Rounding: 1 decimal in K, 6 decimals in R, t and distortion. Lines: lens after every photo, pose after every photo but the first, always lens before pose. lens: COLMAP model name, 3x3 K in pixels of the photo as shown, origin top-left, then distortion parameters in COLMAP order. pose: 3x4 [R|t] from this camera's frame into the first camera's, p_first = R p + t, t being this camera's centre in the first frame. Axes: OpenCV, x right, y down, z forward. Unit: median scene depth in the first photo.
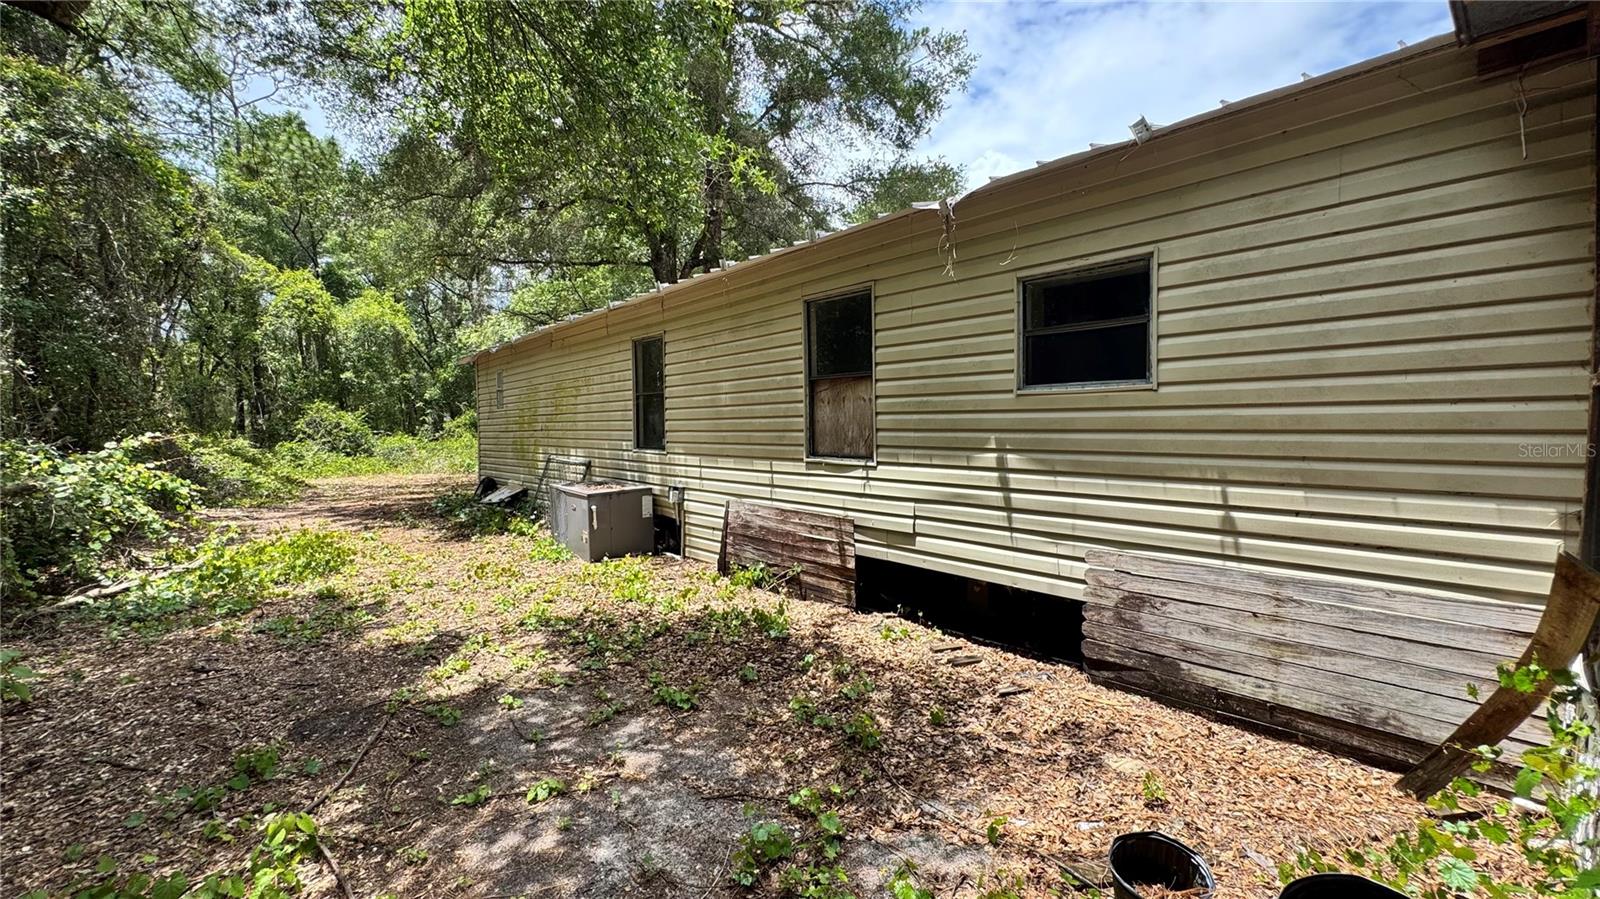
lens RADIAL K [[661.2, 0, 795.1], [0, 661.2, 452.1], [0, 0, 1]] dist [0.002434, 0.000332]
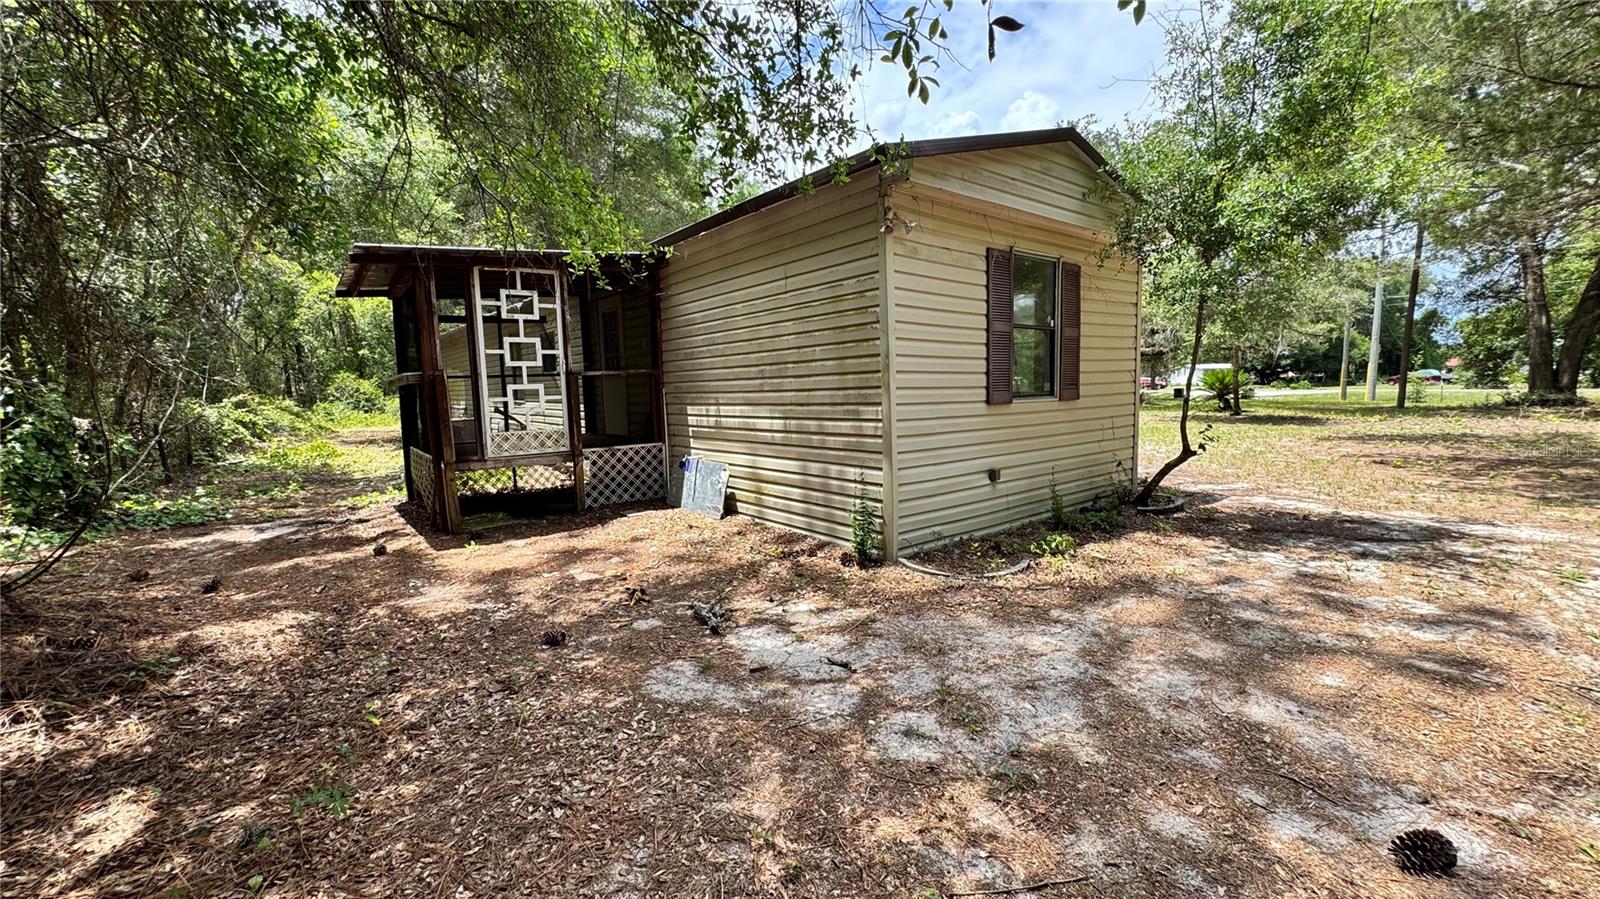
lens RADIAL K [[661.2, 0, 806.3], [0, 661.2, 446.1], [0, 0, 1]] dist [0.002434, 0.000332]
pose [[0.999120, -0.017180, -0.038260, 0.265986], [0.019286, 0.998279, 0.055374, 0.016442], [0.037243, -0.056063, 0.997732, -0.310577]]
